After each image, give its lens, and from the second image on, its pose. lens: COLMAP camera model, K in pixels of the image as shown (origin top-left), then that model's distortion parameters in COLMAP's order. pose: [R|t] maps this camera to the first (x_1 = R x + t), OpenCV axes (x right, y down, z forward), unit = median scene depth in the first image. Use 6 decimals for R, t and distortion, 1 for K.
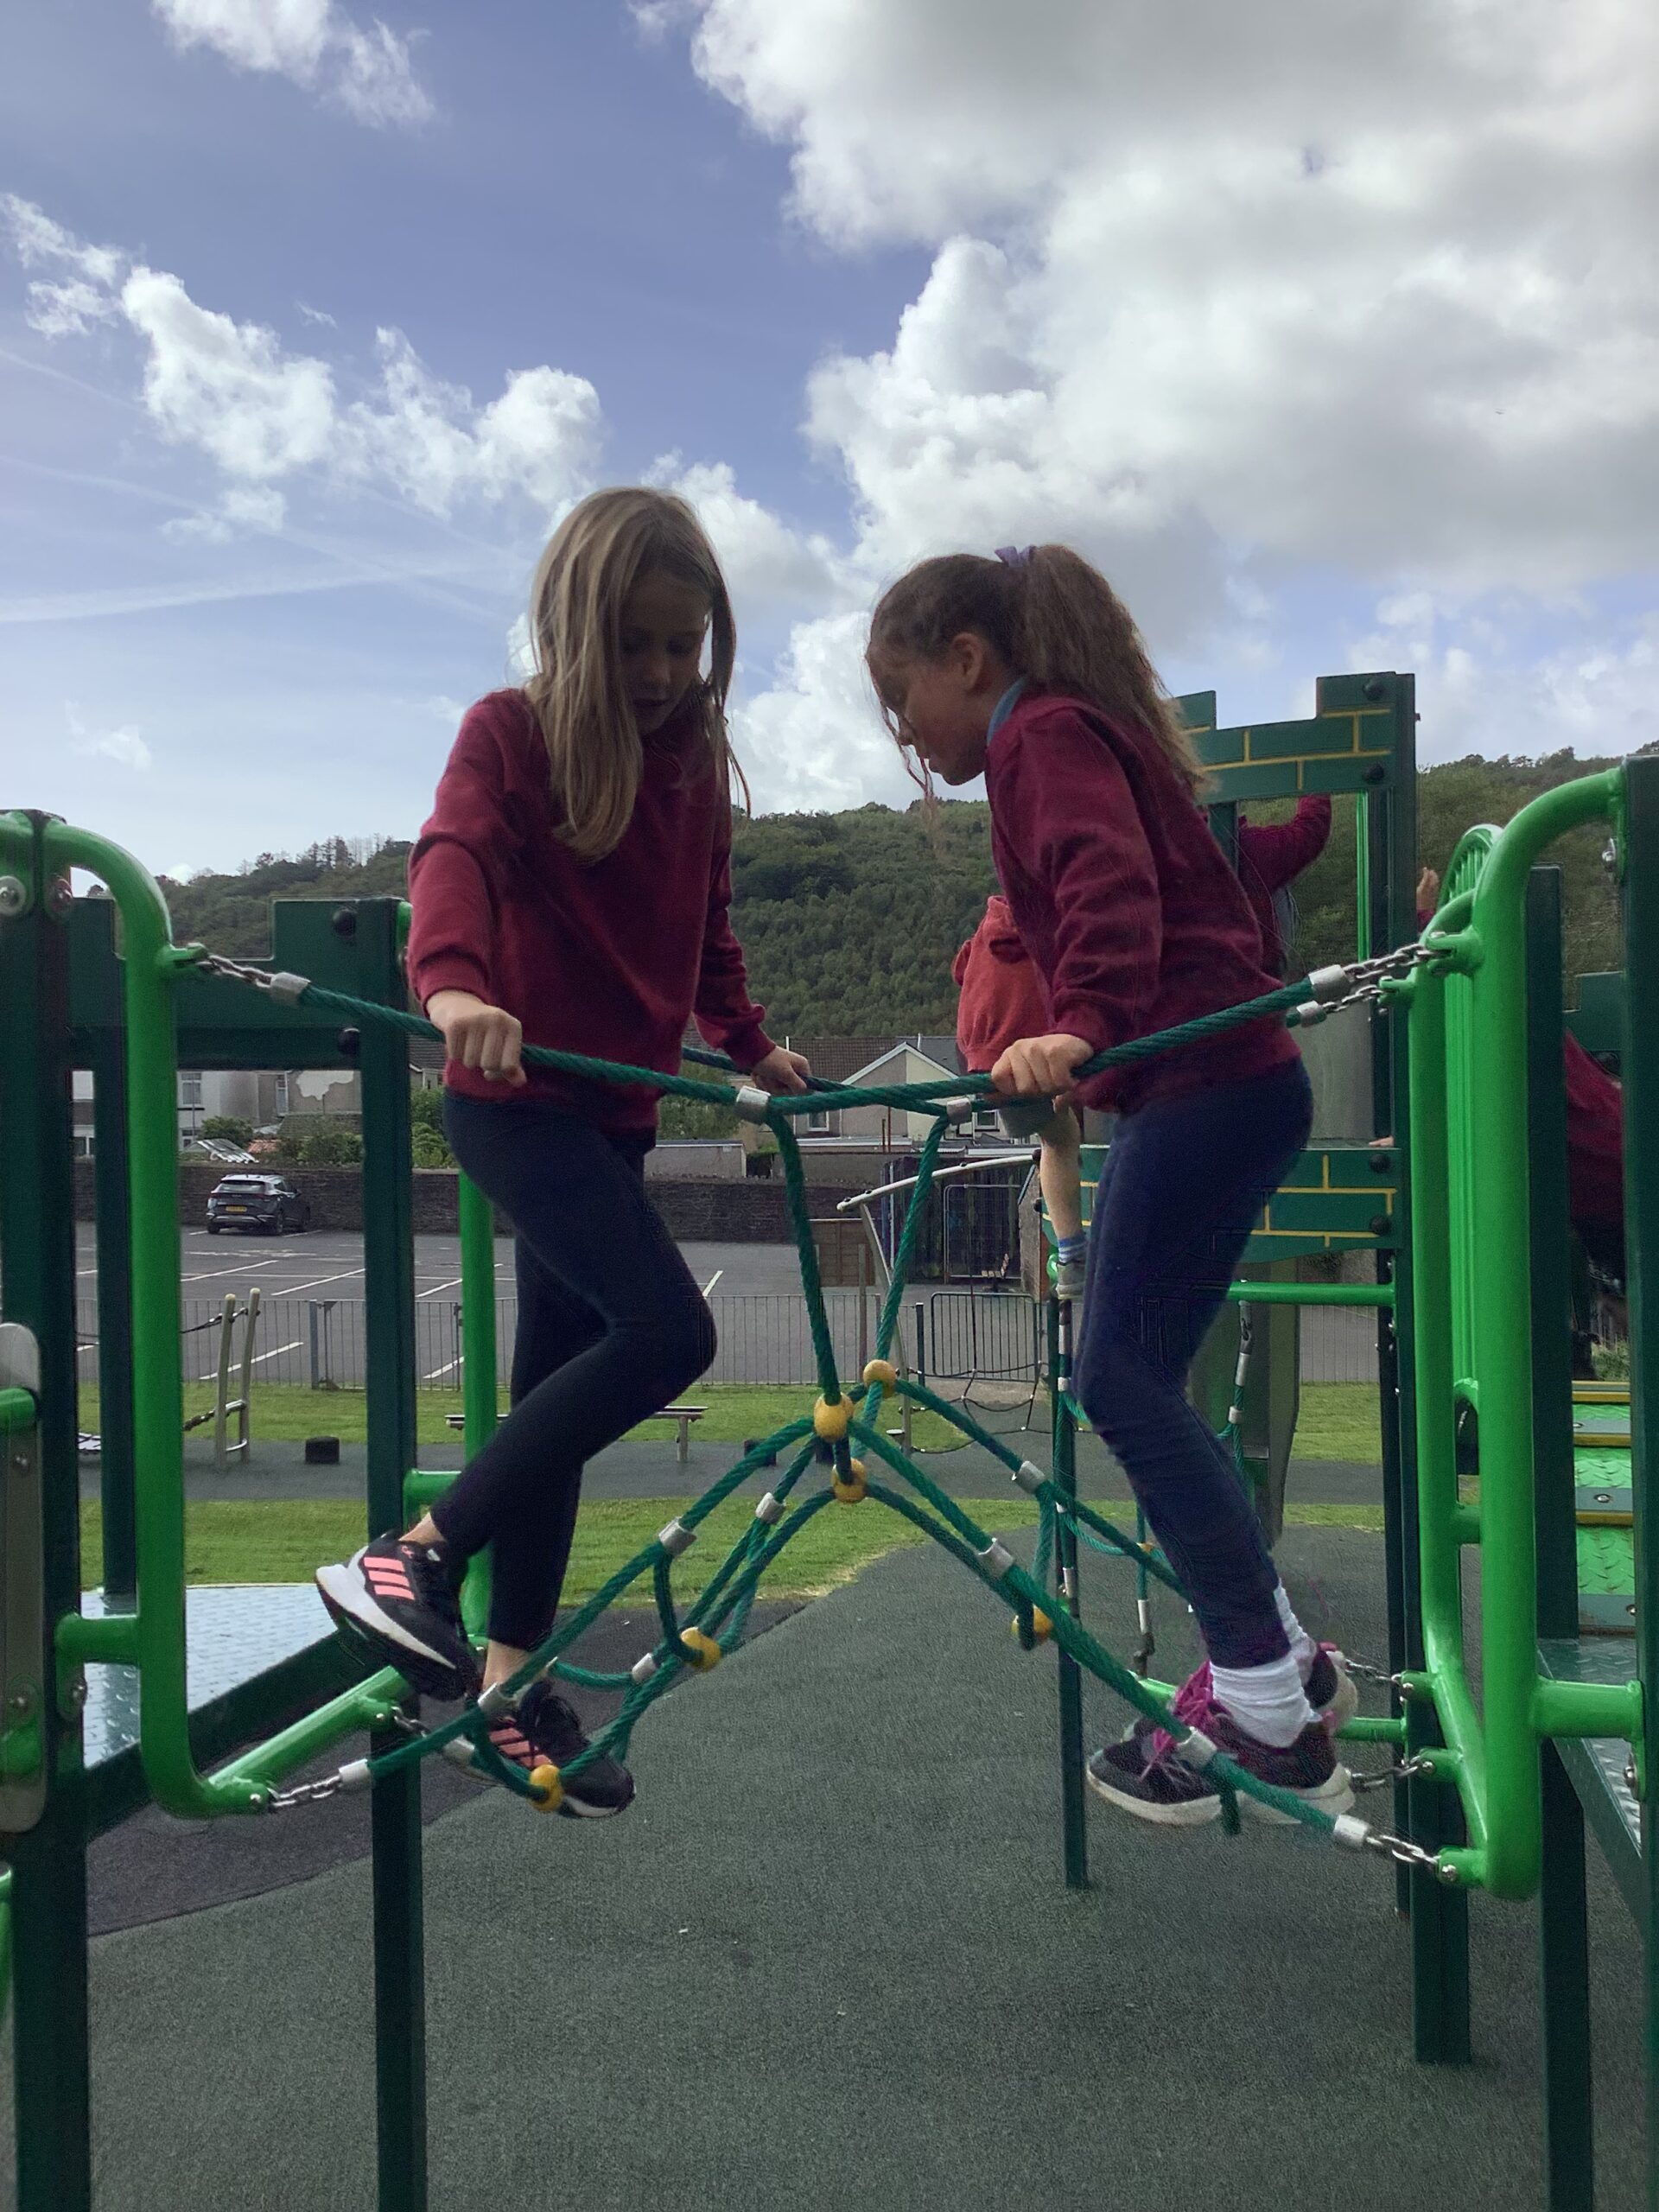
lens RADIAL K [[1992.4, 0, 836.3], [0, 1992.4, 1116.3], [0, 0, 1]] dist [0.097580, -0.144771]
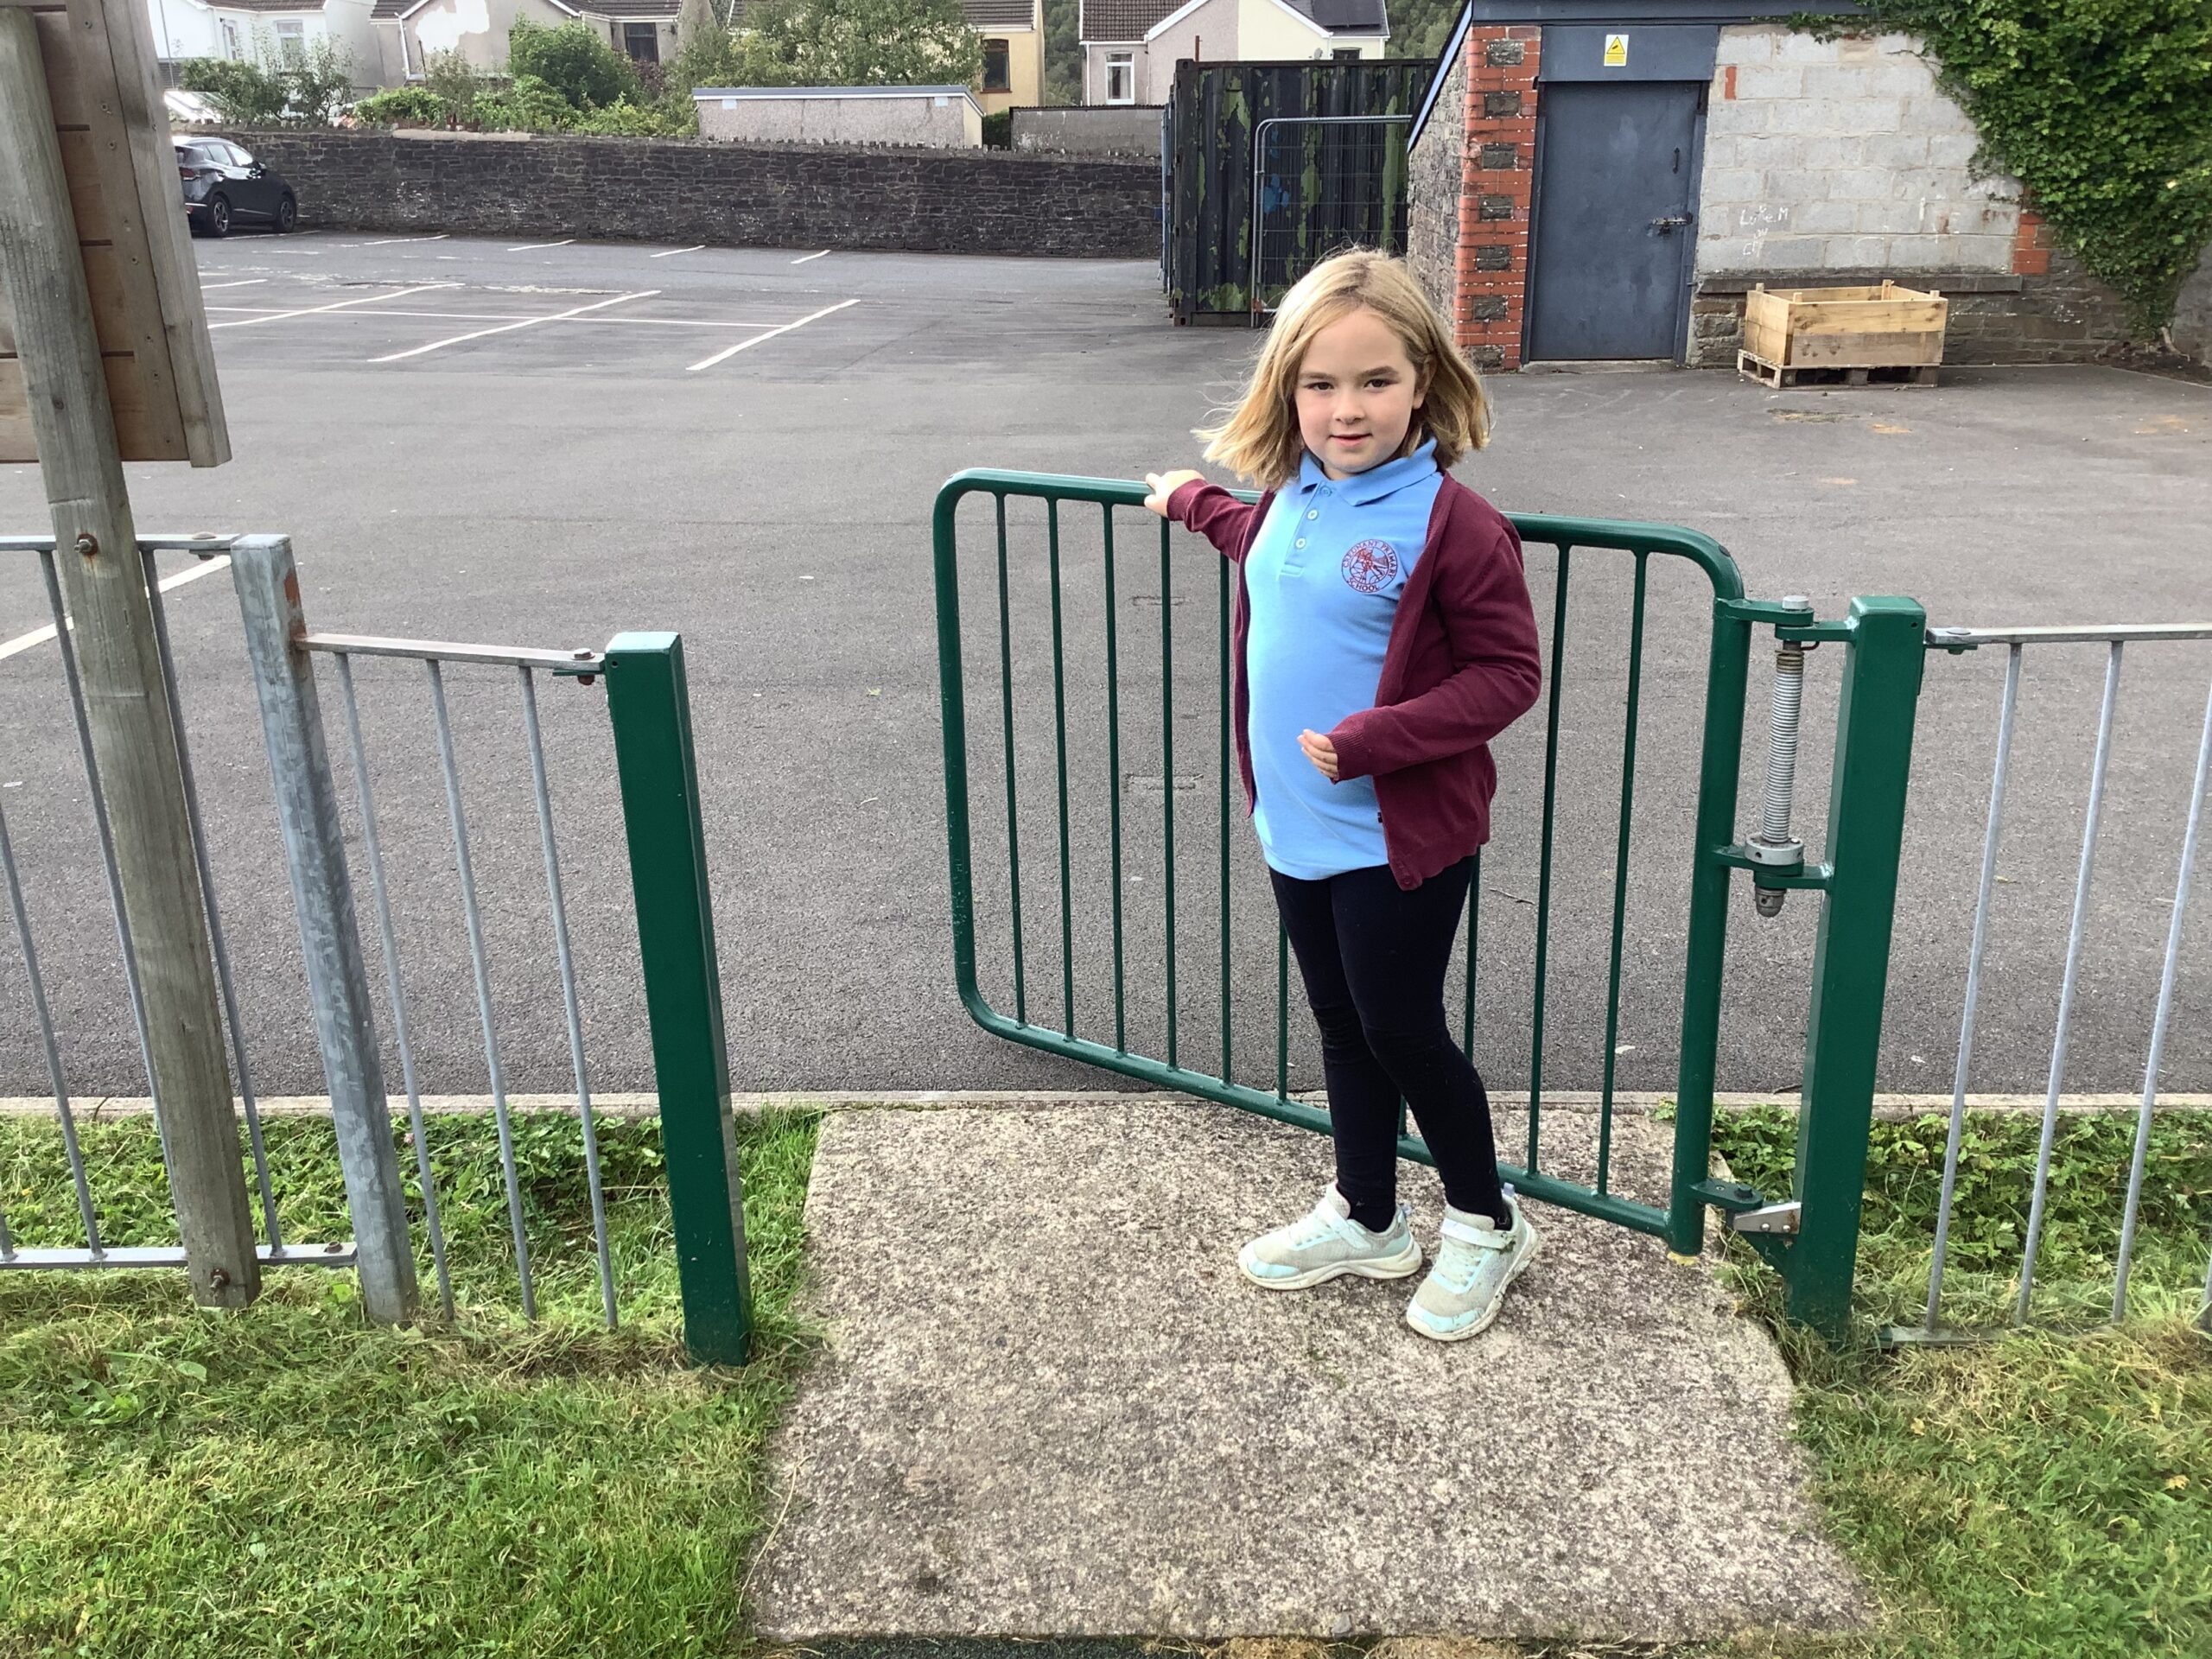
lens RADIAL K [[1992.4, 0, 1103.9], [0, 1992.4, 831.1], [0, 0, 1]] dist [0.097580, -0.144771]
pose [[0.999226, 0.009125, -0.038273, 0.020622], [0.004032, 0.943868, 0.330298, 0.020072], [0.039138, -0.330196, 0.943100, 0.259874]]
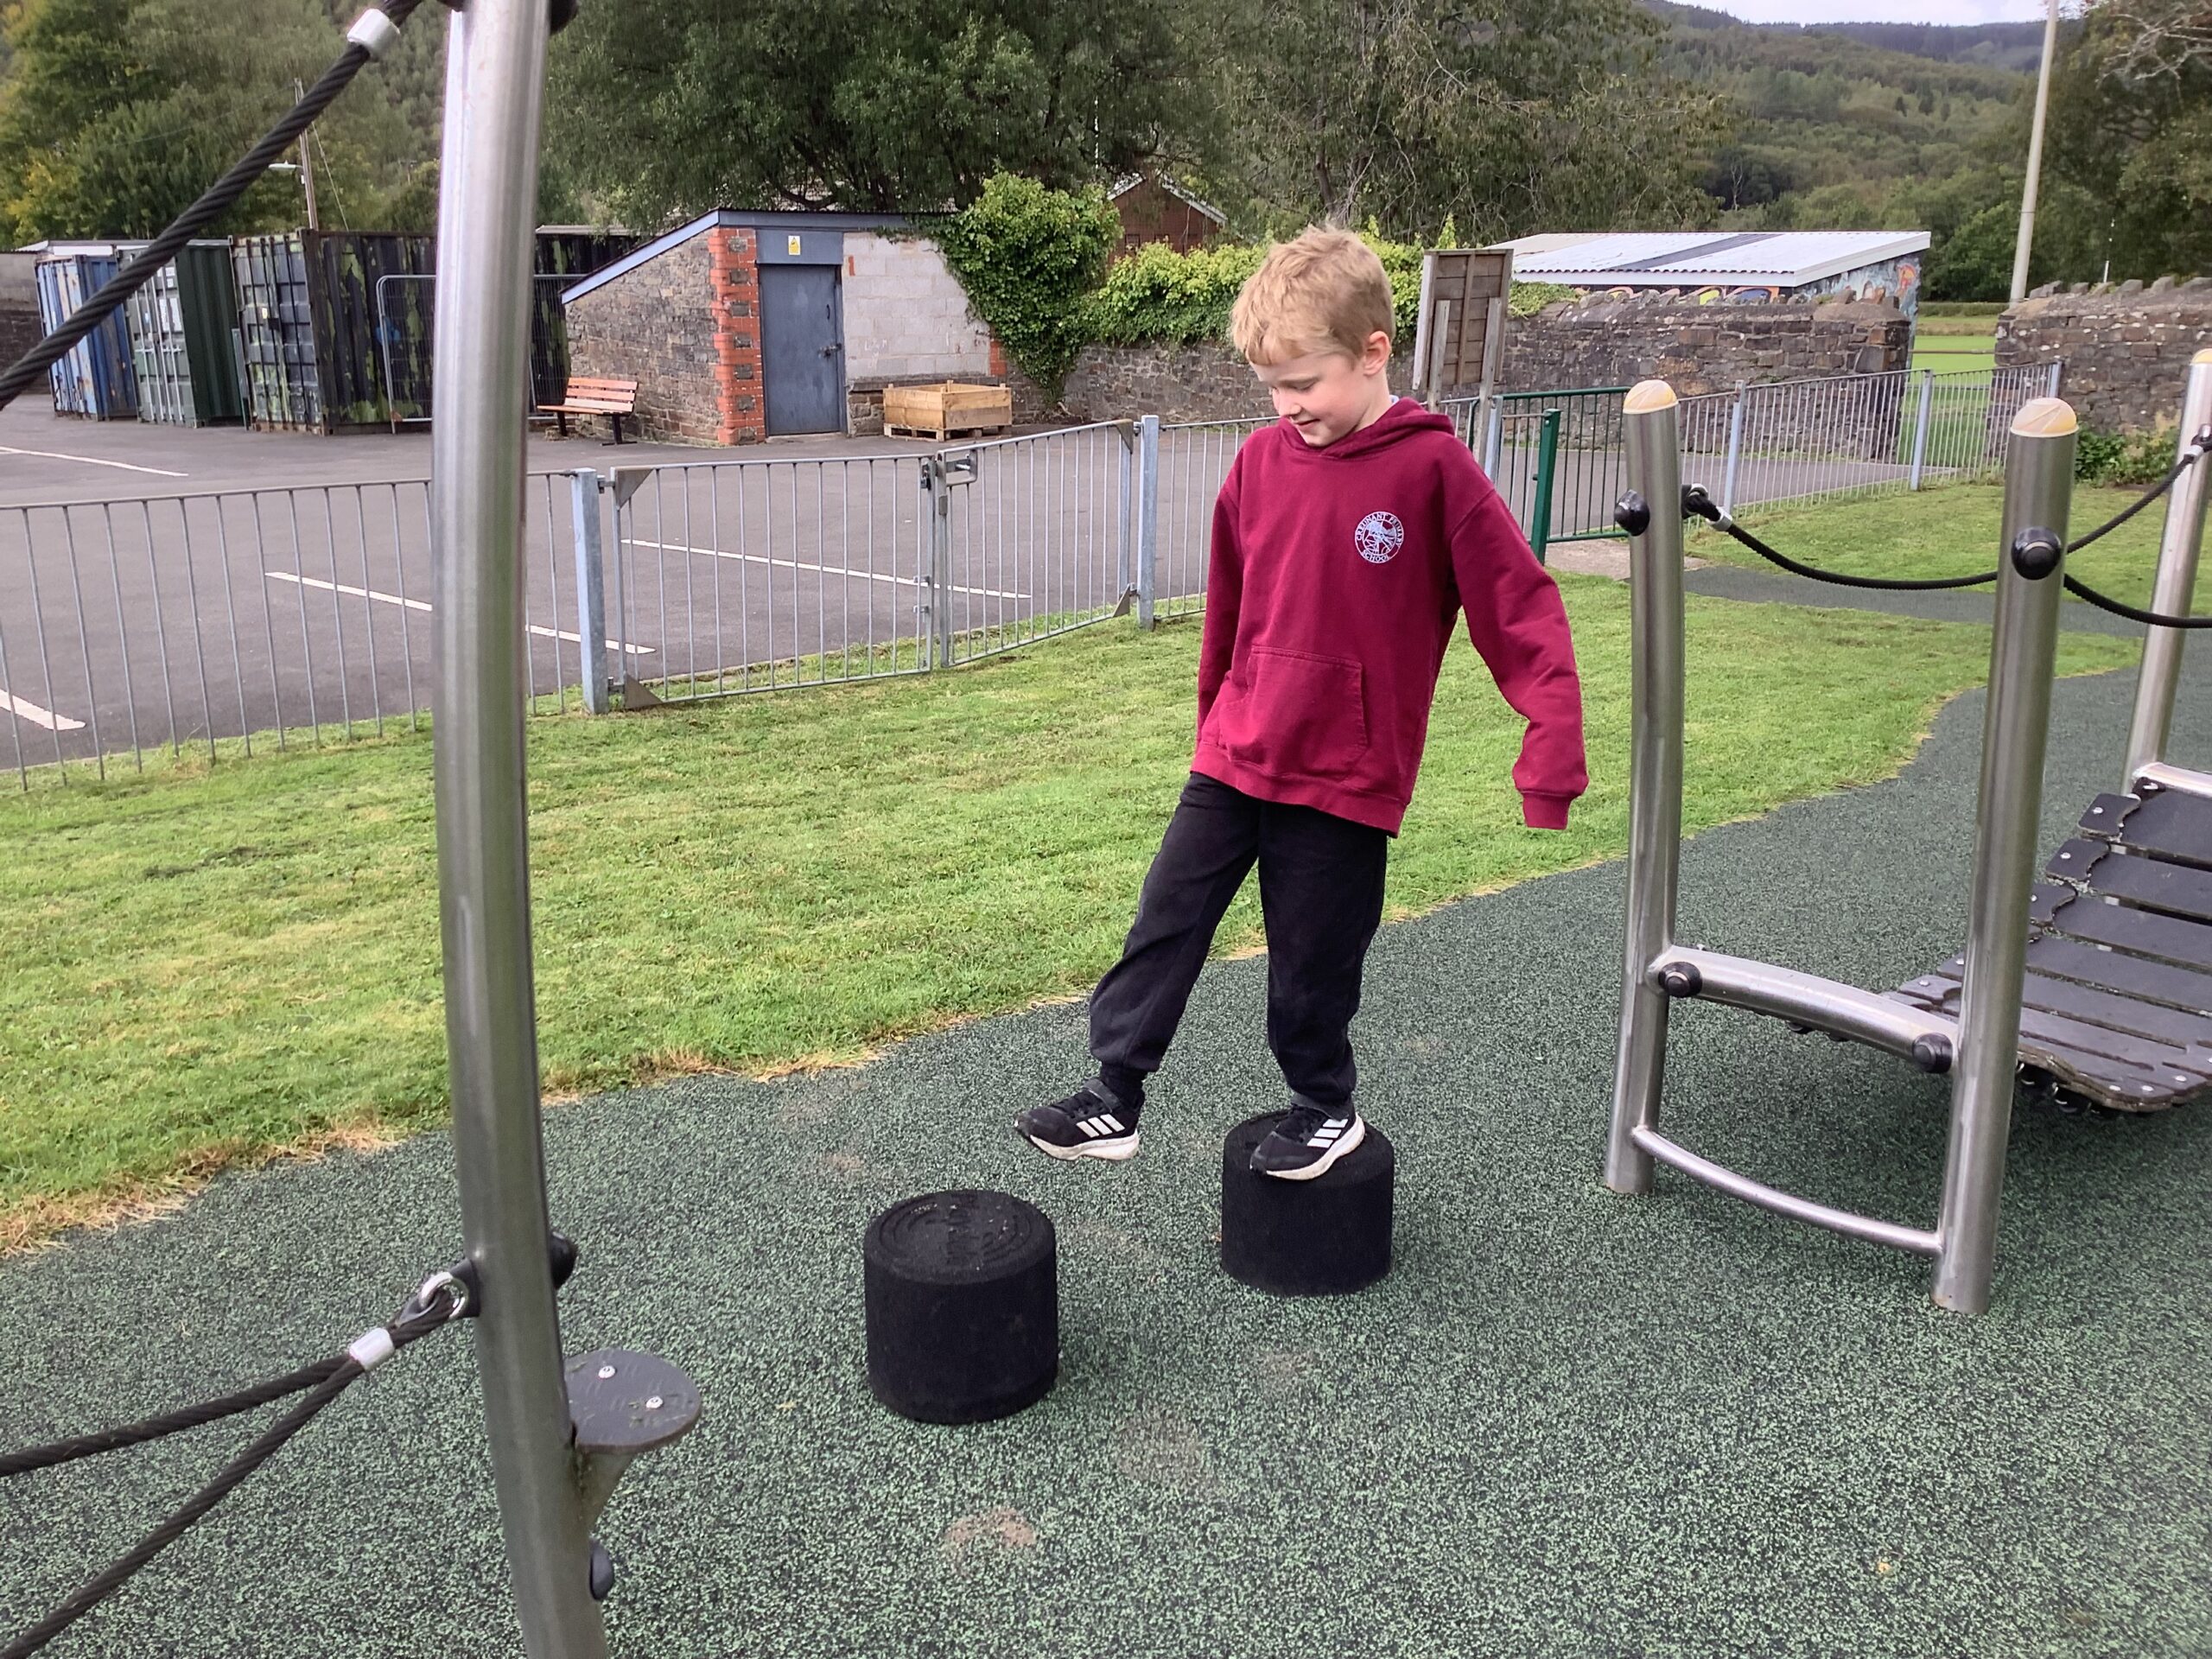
lens RADIAL K [[1992.4, 0, 1097.7], [0, 1992.4, 886.5], [0, 0, 1]] dist [0.097580, -0.144771]
pose [[0.728451, -0.199445, 0.655424, -0.136194], [-0.004964, 0.955125, 0.296161, 0.015862], [-0.685079, -0.218993, 0.694772, 0.192229]]
